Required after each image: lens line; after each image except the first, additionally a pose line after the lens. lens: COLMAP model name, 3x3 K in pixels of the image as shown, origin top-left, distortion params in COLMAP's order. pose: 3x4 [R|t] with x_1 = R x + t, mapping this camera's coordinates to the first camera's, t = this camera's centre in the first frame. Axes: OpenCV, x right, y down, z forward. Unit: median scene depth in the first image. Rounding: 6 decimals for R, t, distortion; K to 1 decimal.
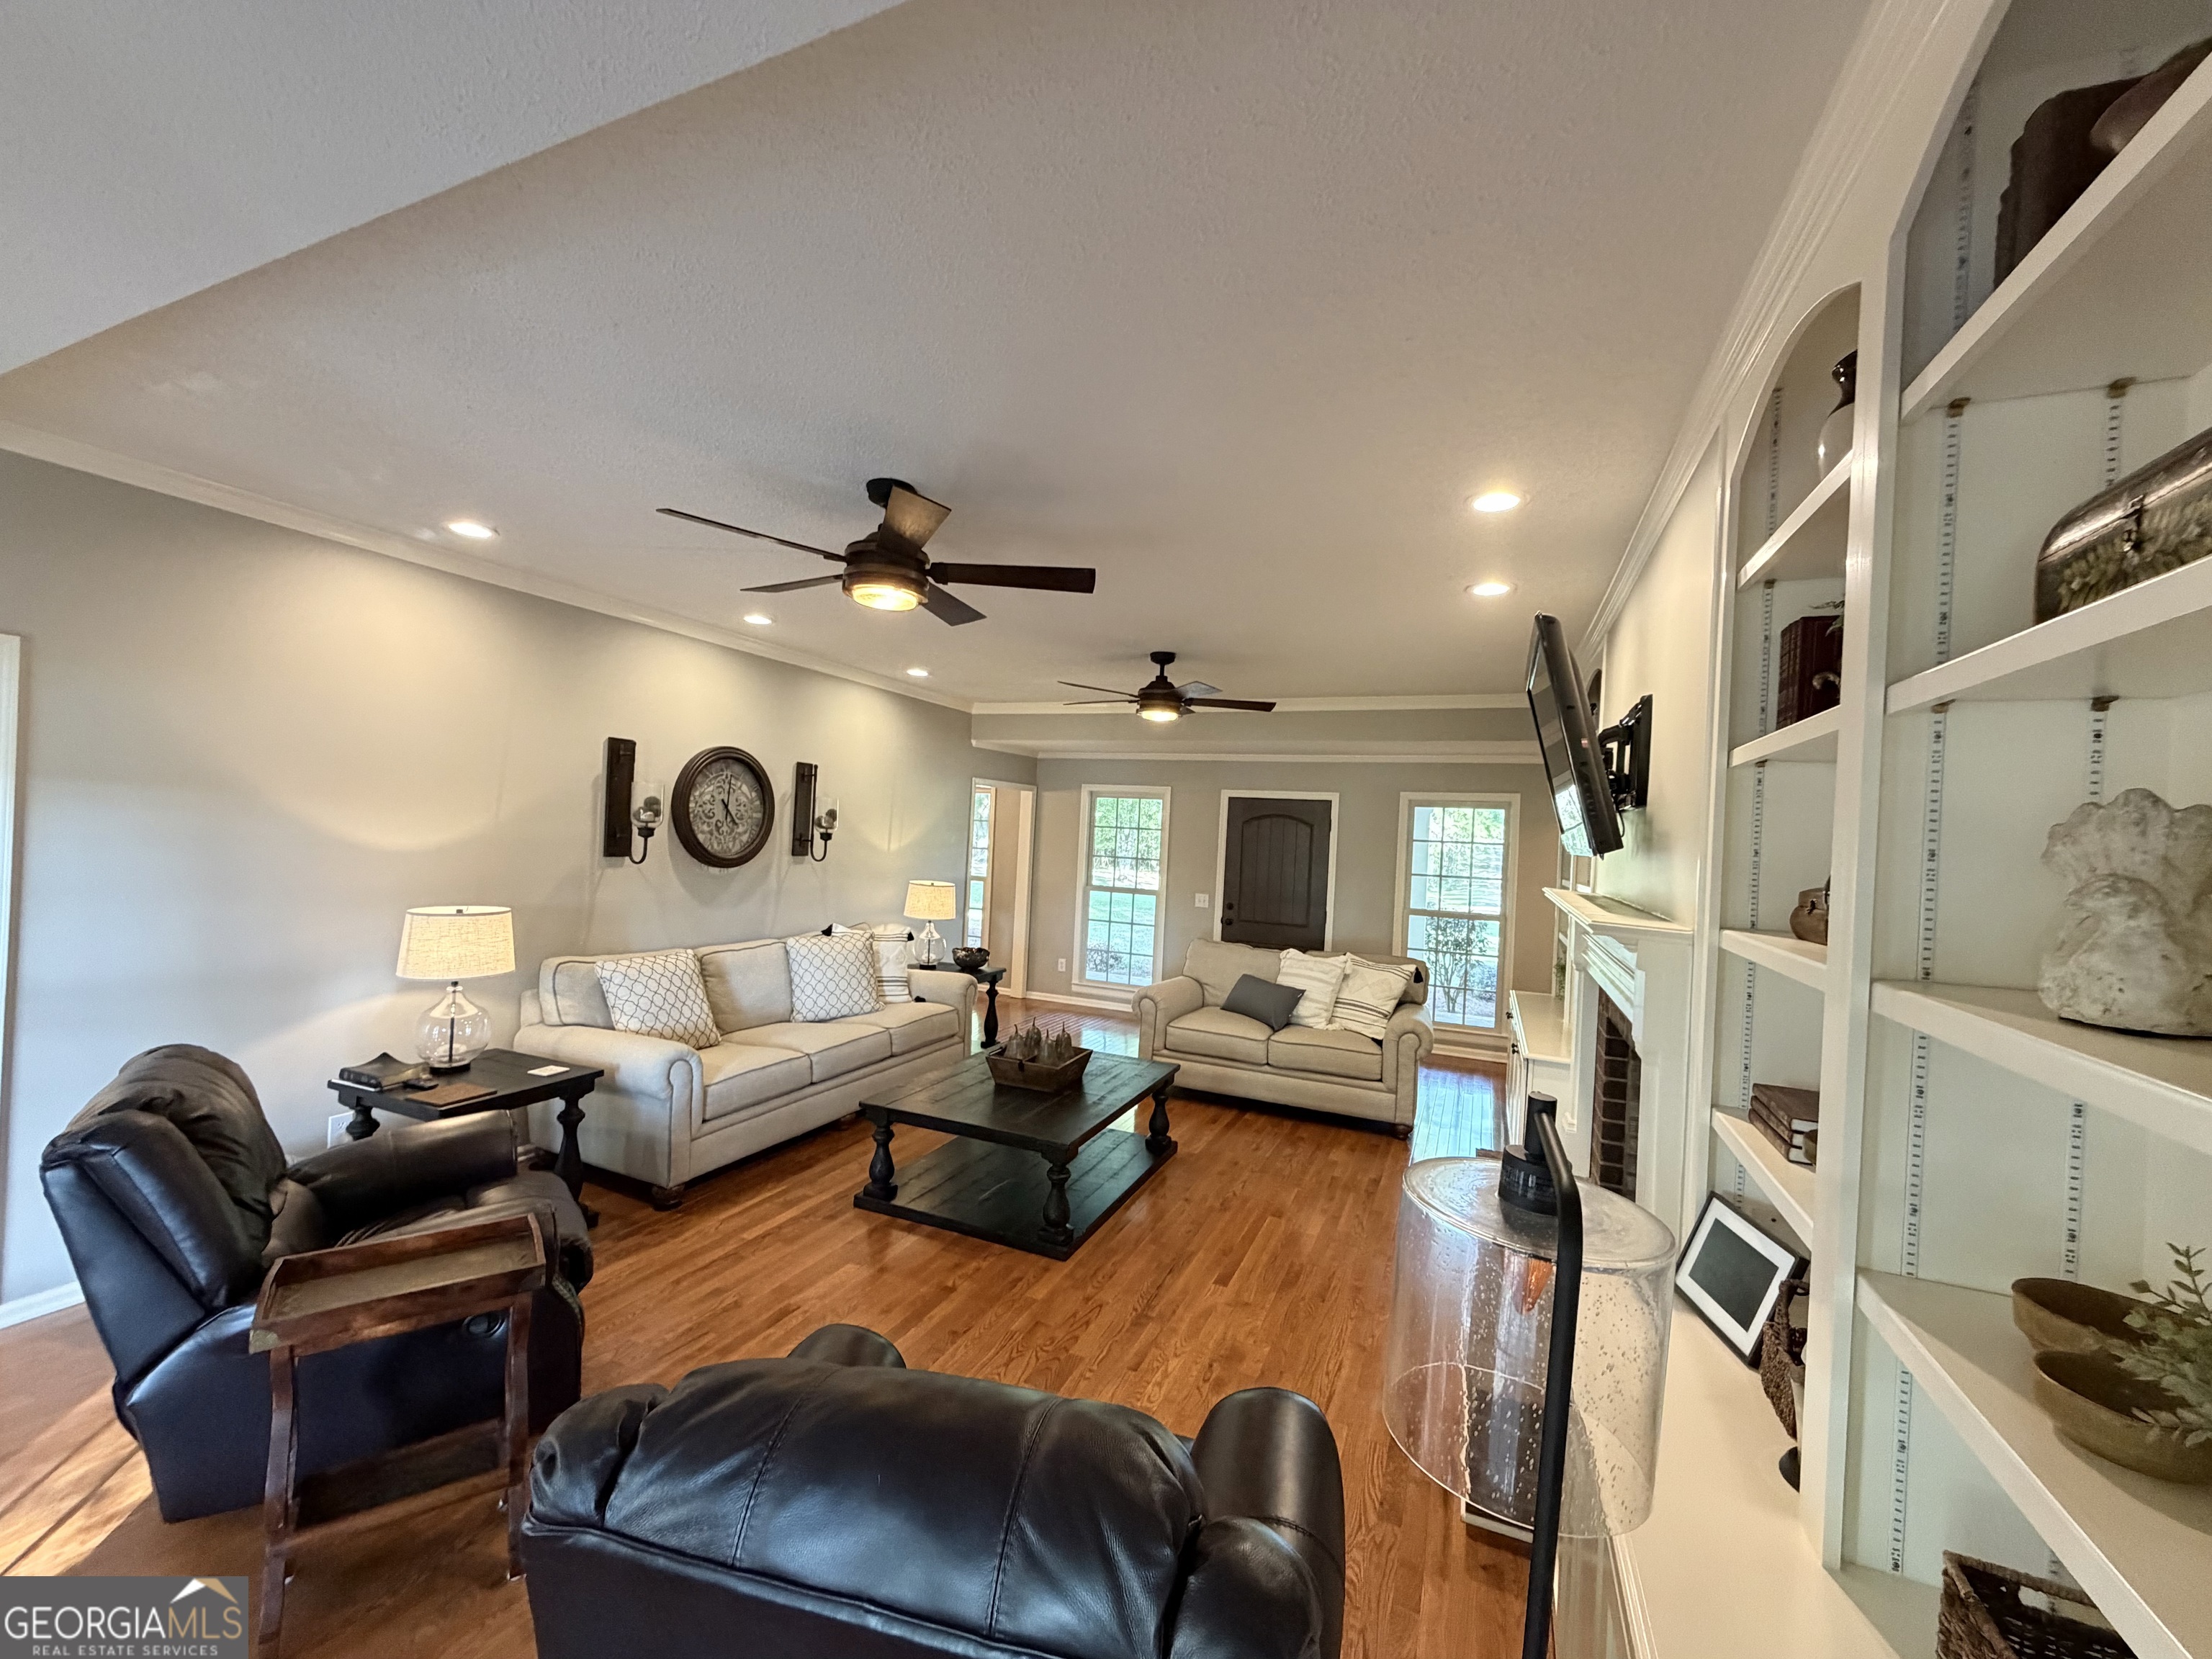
lens RADIAL K [[896.3, 0, 1106.0], [0, 896.3, 829.5], [0, 0, 1]] dist [0.009938, 0.000055]
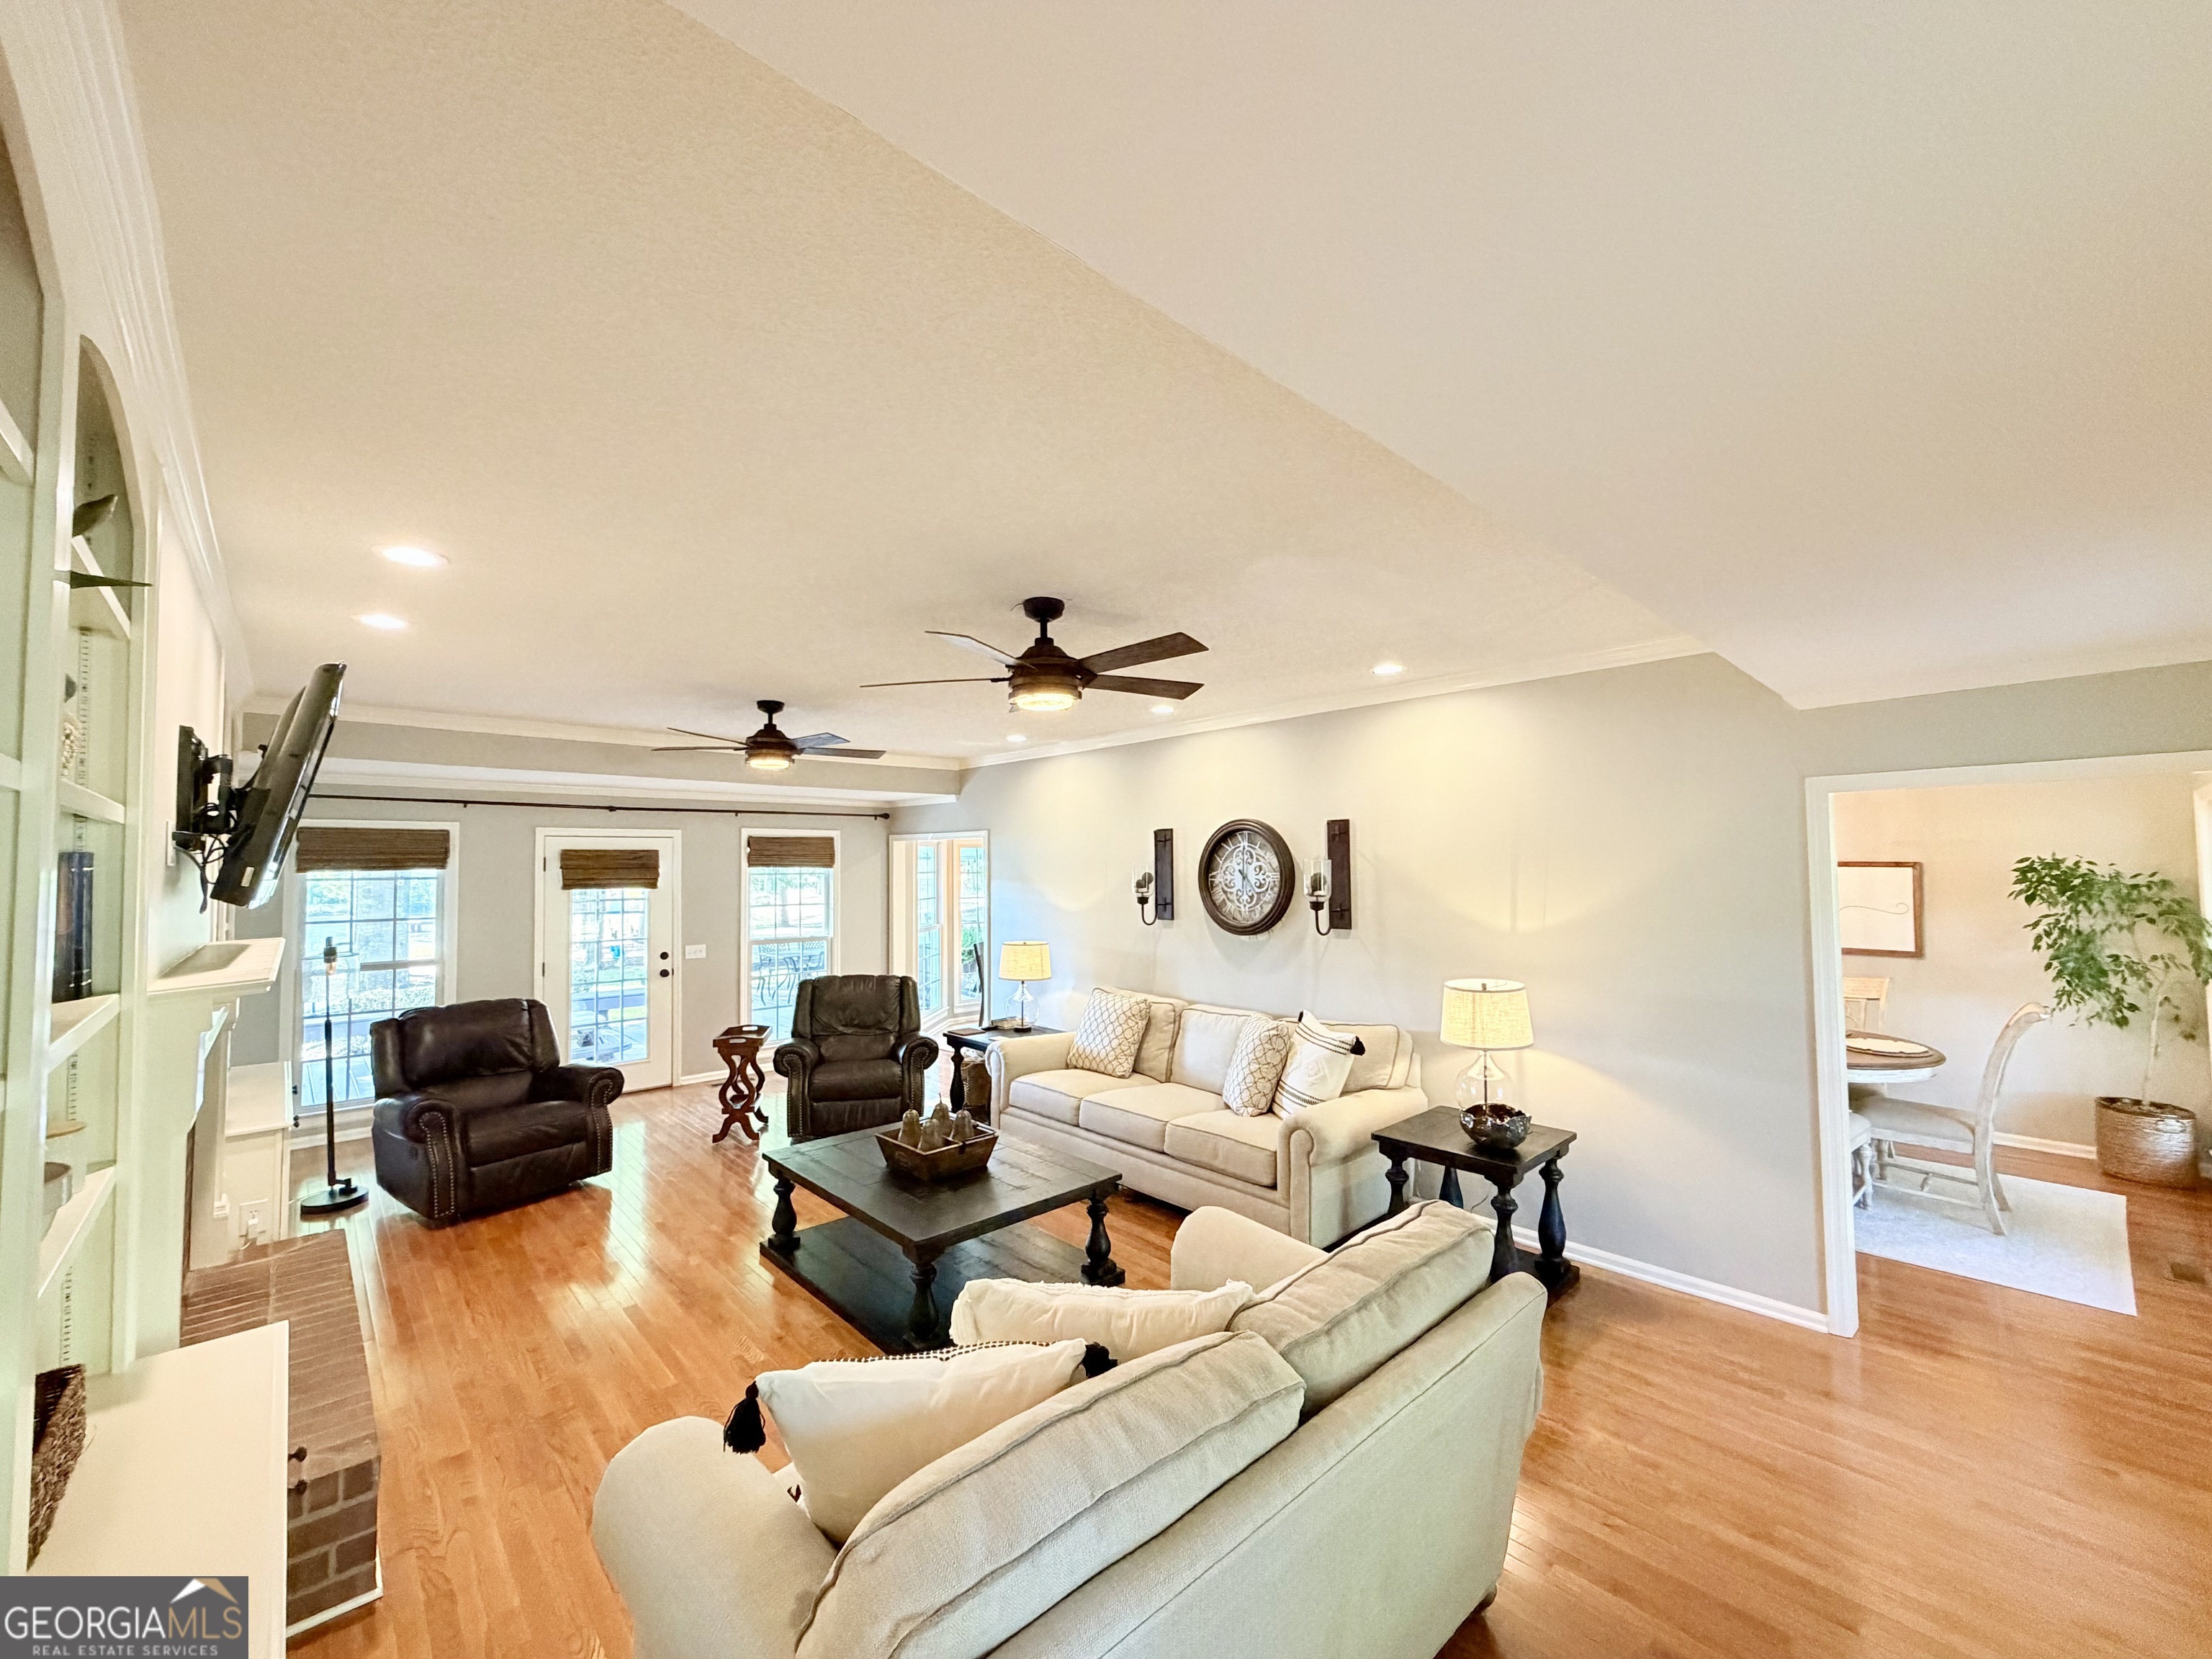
lens RADIAL K [[896.3, 0, 1106.0], [0, 896.3, 829.5], [0, 0, 1]] dist [0.009938, 0.000055]
pose [[-0.381933, -0.085537, -0.920223, 0.610608], [-0.015452, 0.996160, -0.086182, 0.012691], [0.924061, -0.018696, -0.381788, 1.259803]]
